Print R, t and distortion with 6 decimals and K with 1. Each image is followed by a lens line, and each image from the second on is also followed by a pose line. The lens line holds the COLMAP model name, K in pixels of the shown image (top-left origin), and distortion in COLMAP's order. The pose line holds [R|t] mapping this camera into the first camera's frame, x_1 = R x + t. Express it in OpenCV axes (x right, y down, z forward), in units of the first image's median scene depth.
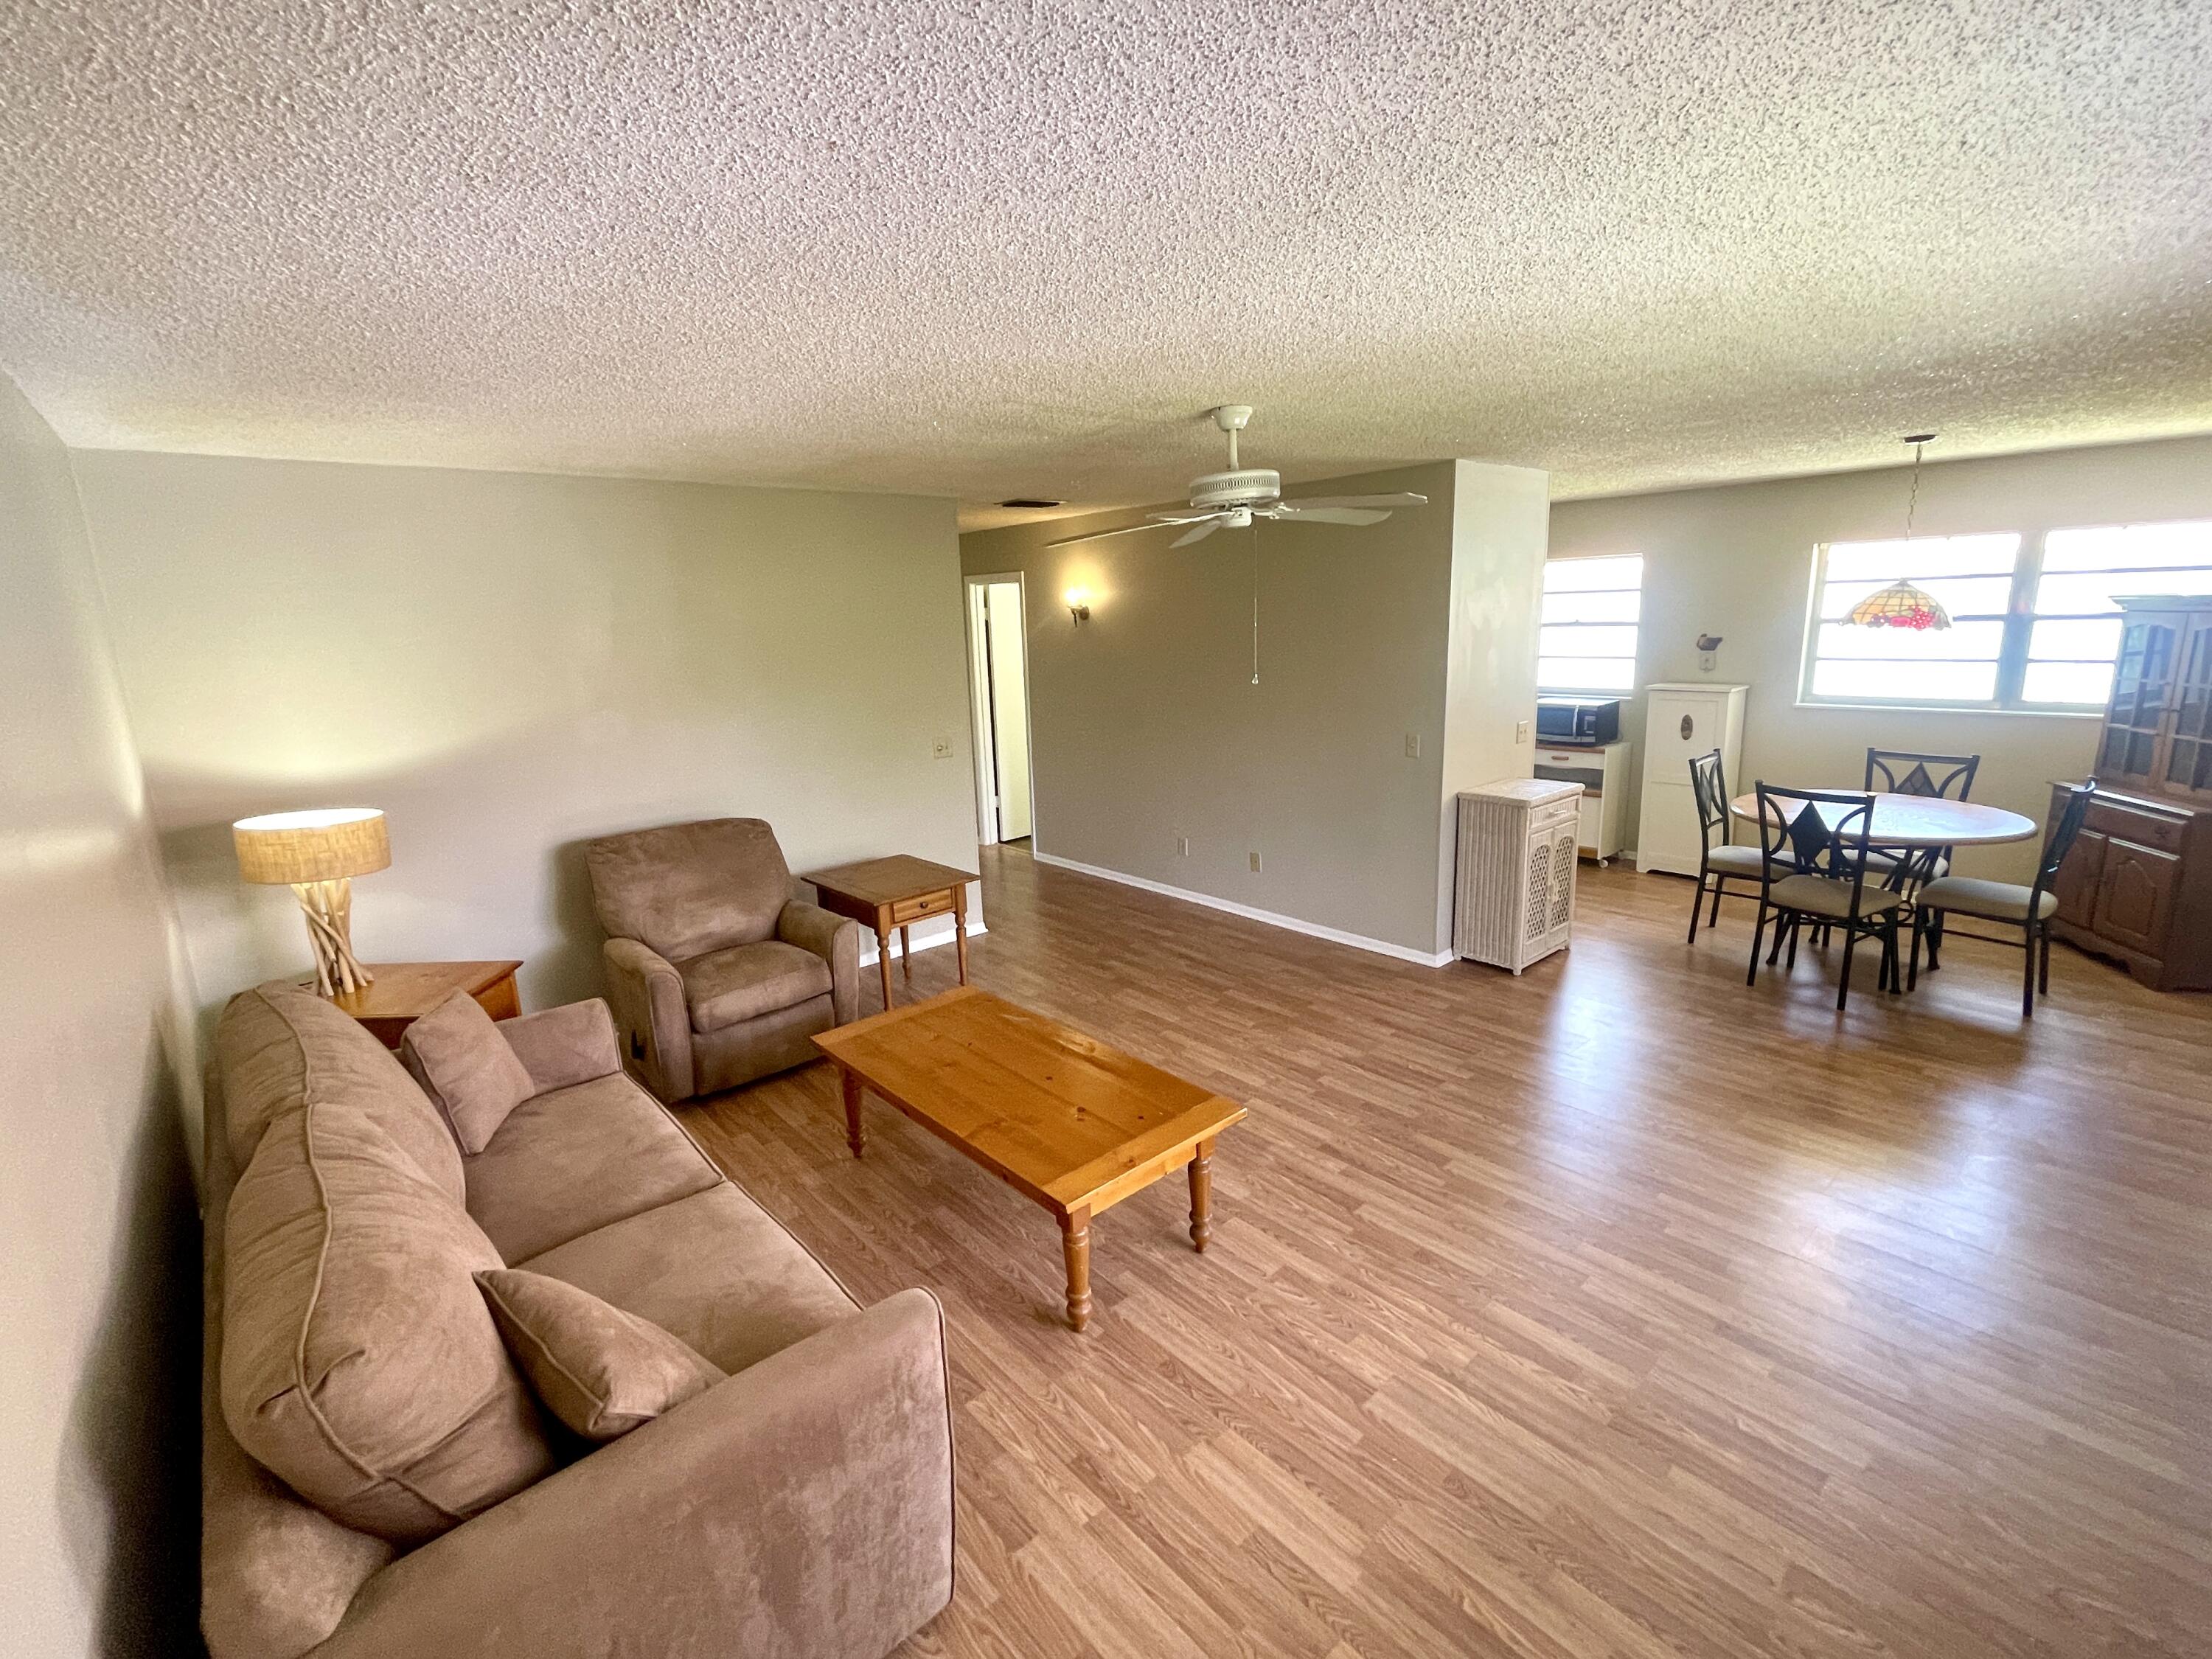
lens RADIAL K [[983.6, 0, 1099.8], [0, 983.6, 829.2], [0, 0, 1]] dist [0.000041, -0.000172]
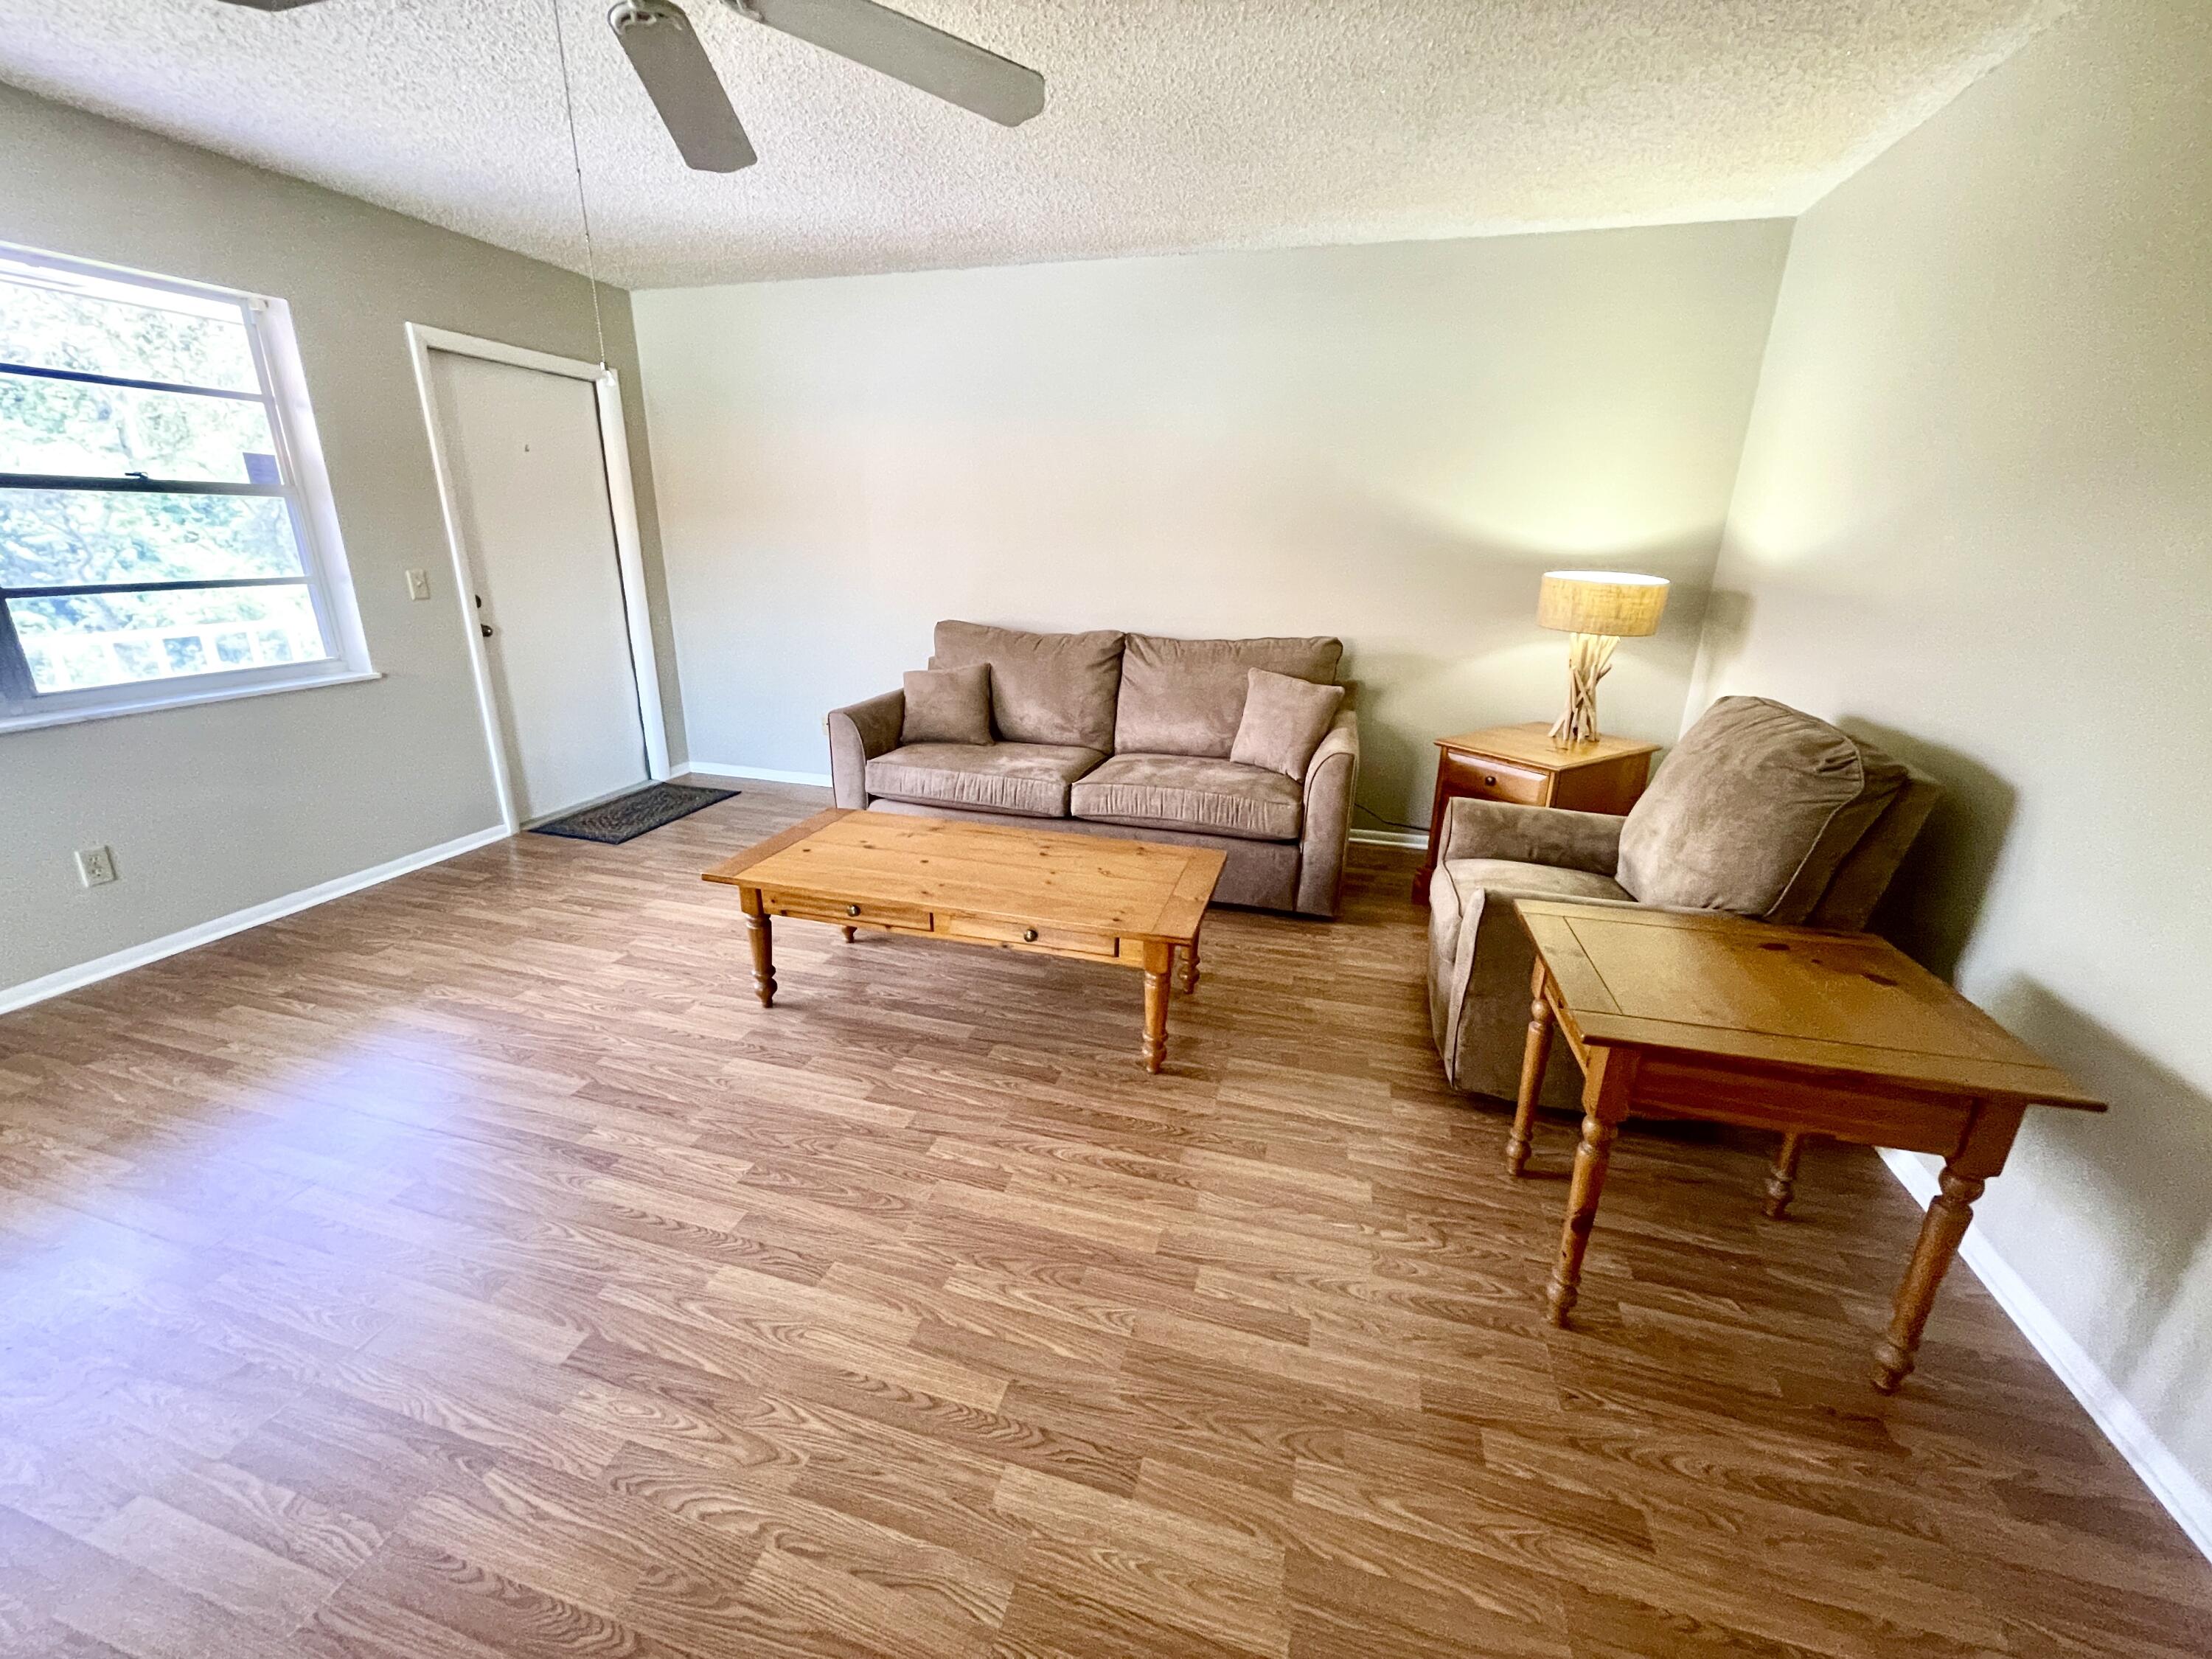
lens RADIAL K [[897.3, 0, 1094.5], [0, 897.3, 821.2], [0, 0, 1]] dist [0.004526, -0.000133]
pose [[-0.842278, 0.187568, -0.505358, 0.154791], [-0.103362, 0.863912, 0.492922, -0.145265], [0.529041, 0.467412, -0.708267, 1.069588]]
